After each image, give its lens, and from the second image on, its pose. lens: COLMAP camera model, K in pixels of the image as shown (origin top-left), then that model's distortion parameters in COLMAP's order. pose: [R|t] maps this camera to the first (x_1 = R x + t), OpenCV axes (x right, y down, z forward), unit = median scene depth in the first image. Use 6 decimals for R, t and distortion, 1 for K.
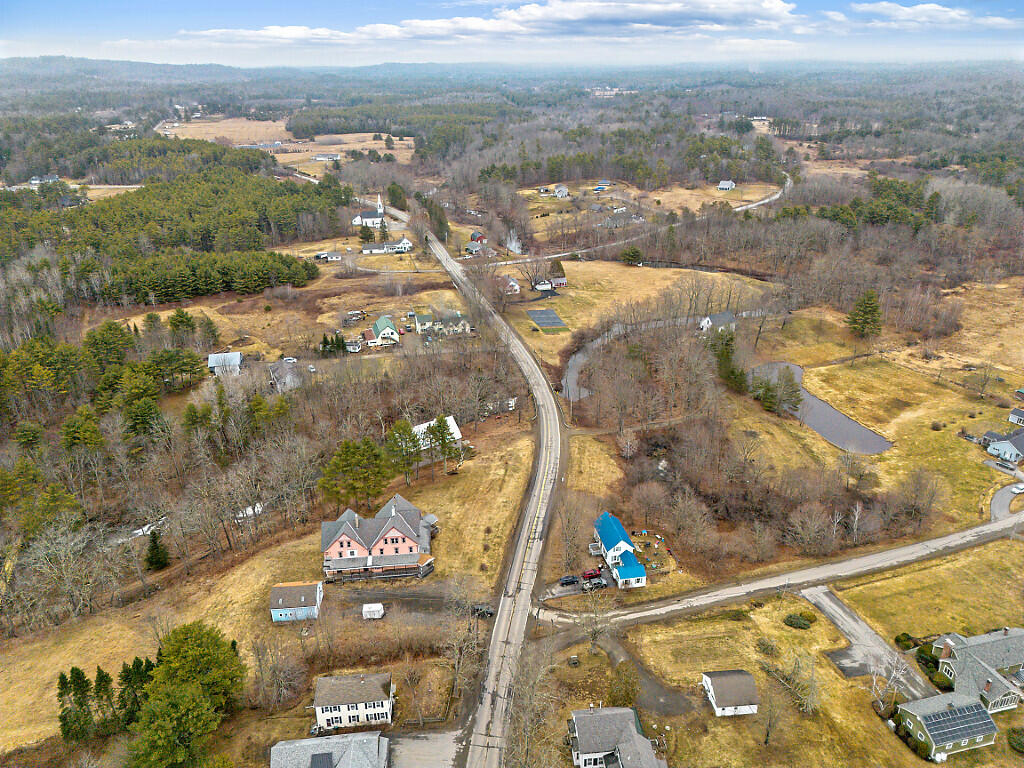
lens RADIAL K [[724.0, 0, 512.0], [0, 724.0, 384.0], [0, 0, 1]] dist [0.026452, -0.002041]
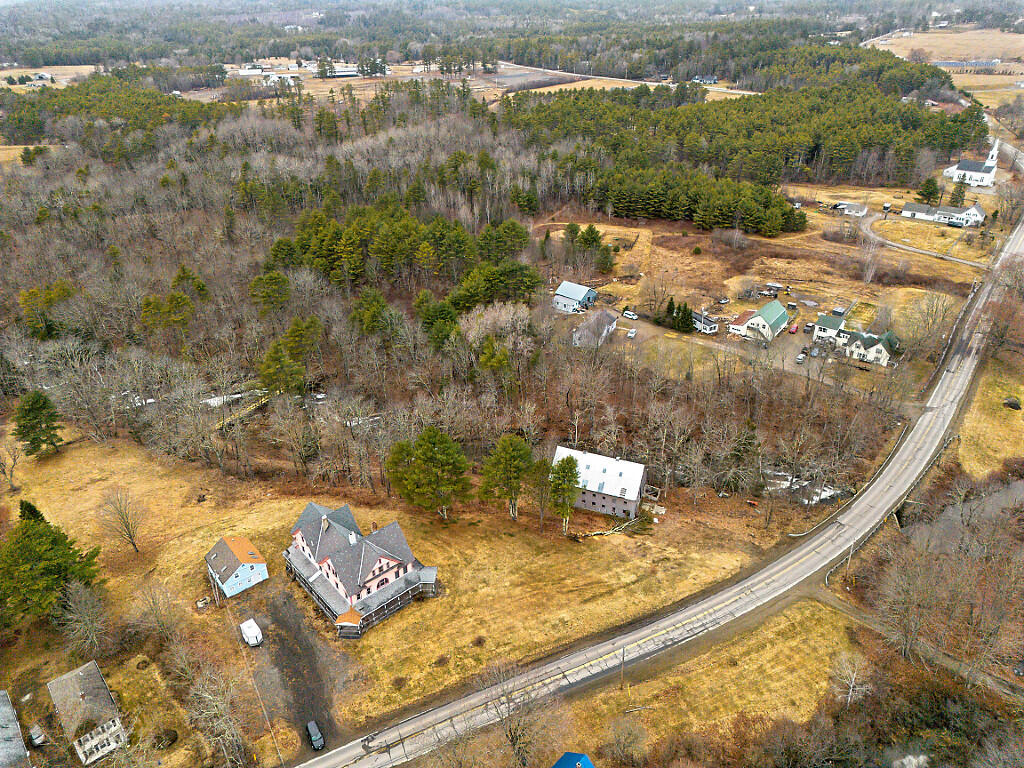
lens RADIAL K [[724.0, 0, 512.0], [0, 724.0, 384.0], [0, 0, 1]] dist [0.026452, -0.002041]
pose [[0.576608, 0.391047, -0.717360, 0.226928], [-0.317905, 0.916211, 0.243915, -0.113422], [0.752635, 0.087409, 0.652610, 0.351453]]
